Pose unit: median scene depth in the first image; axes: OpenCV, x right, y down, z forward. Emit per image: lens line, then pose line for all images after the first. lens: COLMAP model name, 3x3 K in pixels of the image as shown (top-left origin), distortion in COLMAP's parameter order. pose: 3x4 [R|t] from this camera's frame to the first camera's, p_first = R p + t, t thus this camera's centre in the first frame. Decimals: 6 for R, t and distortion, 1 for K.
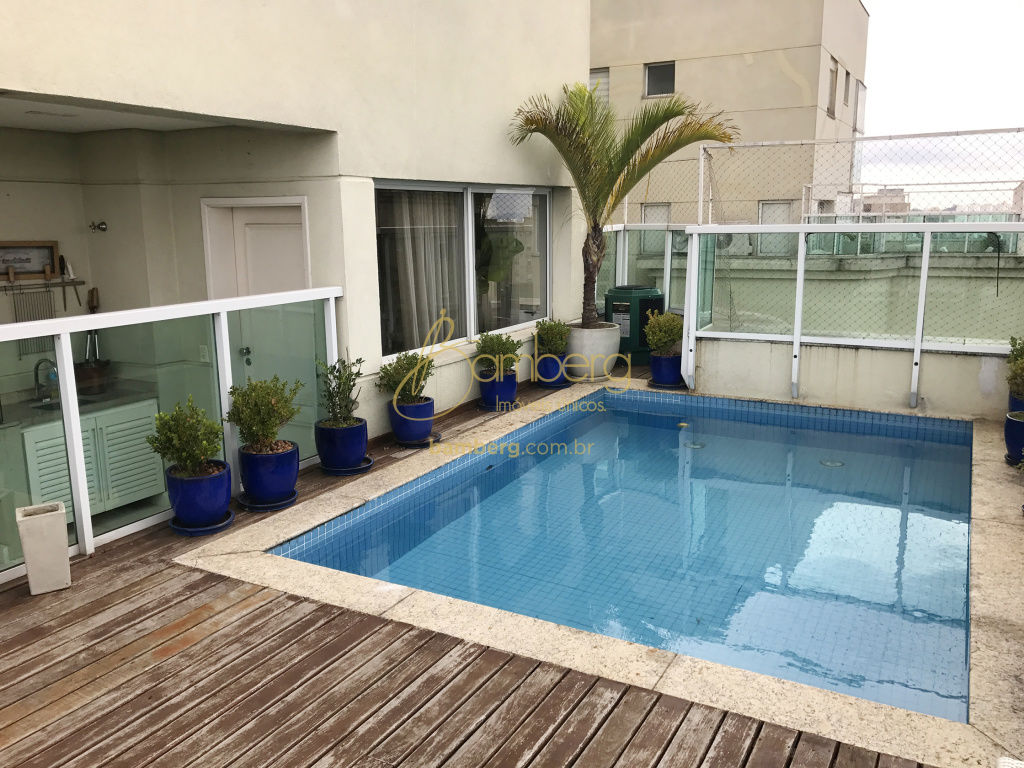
lens RADIAL K [[840.1, 0, 514.2], [0, 840.1, 382.1], [0, 0, 1]] dist [-0.001977, 0.000193]
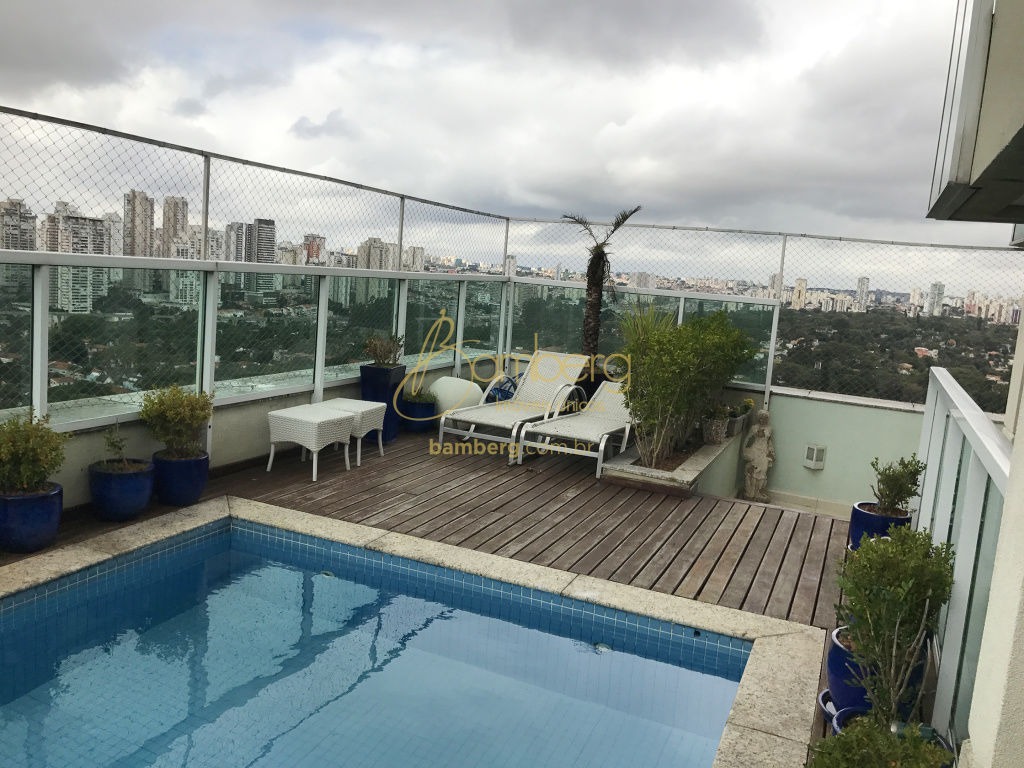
lens RADIAL K [[840.1, 0, 514.2], [0, 840.1, 382.1], [0, 0, 1]] dist [-0.001977, 0.000193]
pose [[-0.993691, -0.055305, -0.097571, 0.043024], [-0.084091, 0.943039, 0.321878, -0.213815], [0.074212, 0.328052, -0.941740, 1.092935]]
